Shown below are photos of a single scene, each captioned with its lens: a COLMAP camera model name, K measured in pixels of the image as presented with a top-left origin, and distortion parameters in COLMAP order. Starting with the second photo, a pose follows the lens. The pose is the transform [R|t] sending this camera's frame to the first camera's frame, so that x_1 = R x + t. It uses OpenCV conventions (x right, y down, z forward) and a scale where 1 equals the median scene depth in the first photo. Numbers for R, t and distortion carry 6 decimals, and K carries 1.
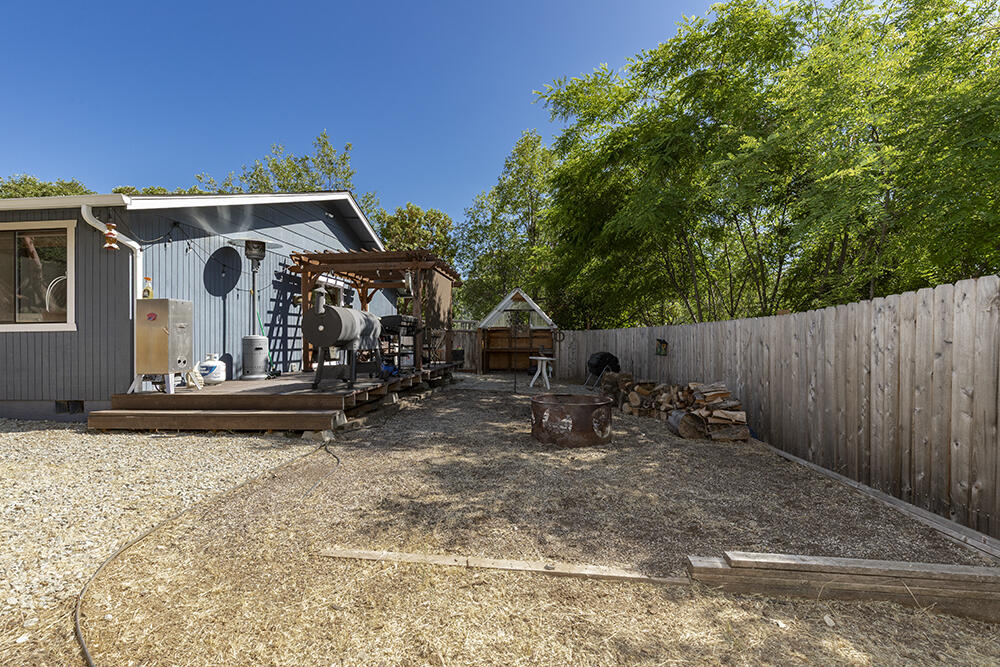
lens RADIAL K [[450.2, 0, 497.7], [0, 450.2, 336.6], [0, 0, 1]] dist [0.015689, -0.007093]
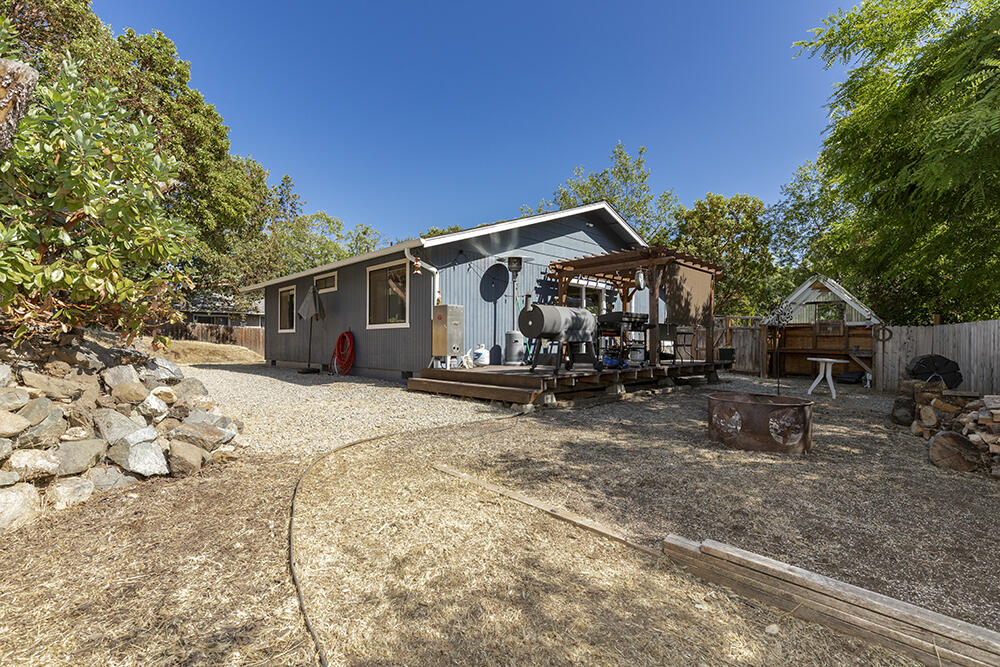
lens RADIAL K [[450.2, 0, 497.7], [0, 450.2, 336.6], [0, 0, 1]] dist [0.015689, -0.007093]
pose [[0.772157, 0.003959, -0.635420, 0.238593], [-0.005086, 0.999987, 0.000050, 0.013523], [0.635412, 0.003194, 0.772167, -0.011250]]
